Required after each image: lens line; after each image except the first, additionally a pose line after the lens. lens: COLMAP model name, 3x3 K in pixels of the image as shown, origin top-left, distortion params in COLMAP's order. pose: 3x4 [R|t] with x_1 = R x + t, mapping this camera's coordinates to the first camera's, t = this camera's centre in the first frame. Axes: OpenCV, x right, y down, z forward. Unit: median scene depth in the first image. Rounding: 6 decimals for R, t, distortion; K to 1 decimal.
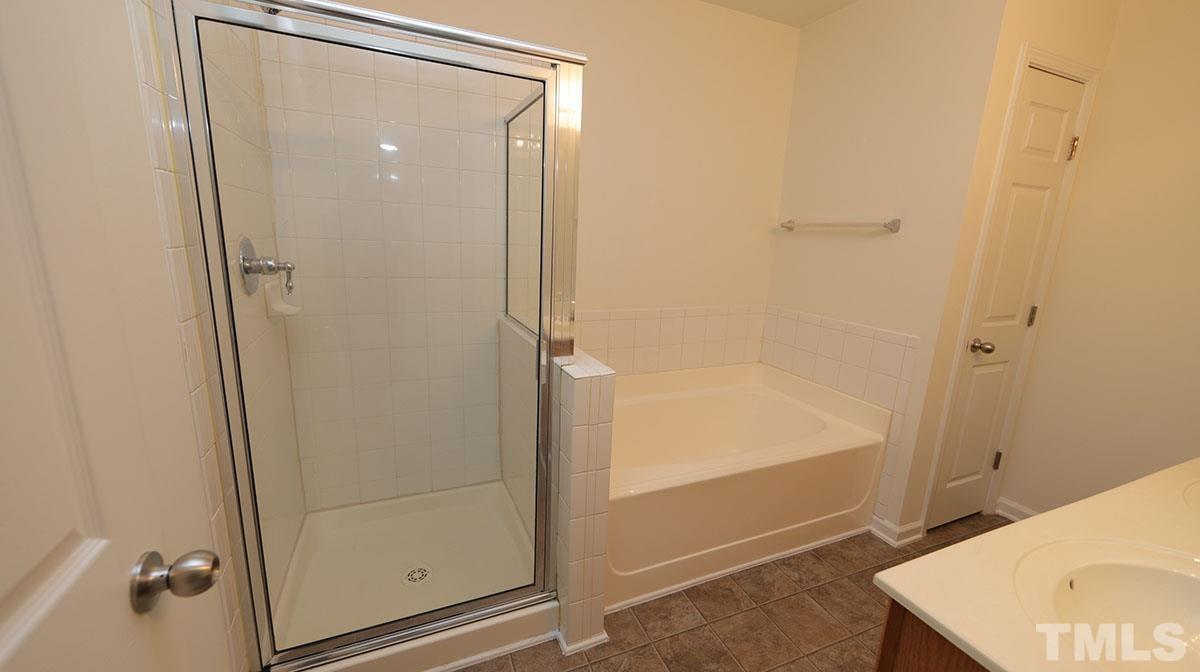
lens RADIAL K [[467.7, 0, 602.1], [0, 467.7, 337.6], [0, 0, 1]] dist [0.002070, -0.000073]
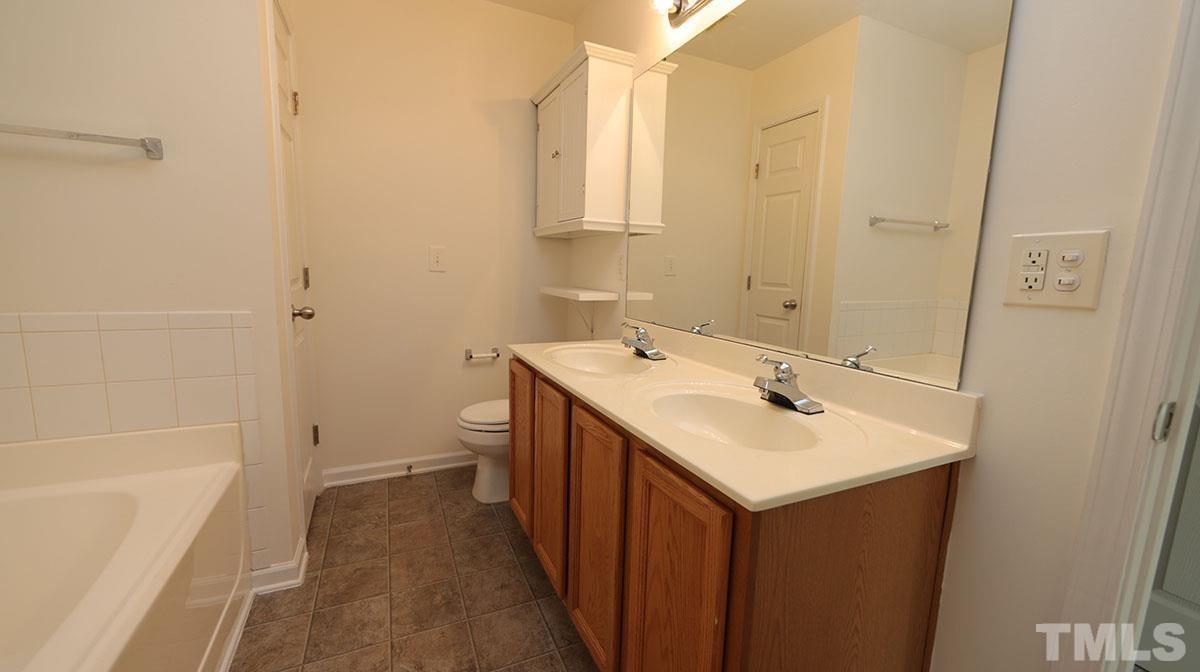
lens RADIAL K [[467.7, 0, 602.1], [0, 467.7, 337.6], [0, 0, 1]] dist [0.002070, -0.000073]
pose [[-0.028051, -0.189235, 0.981531, -0.066205], [0.189151, 0.963173, 0.191101, 0.002958], [-0.981547, 0.191018, 0.008776, 0.431207]]
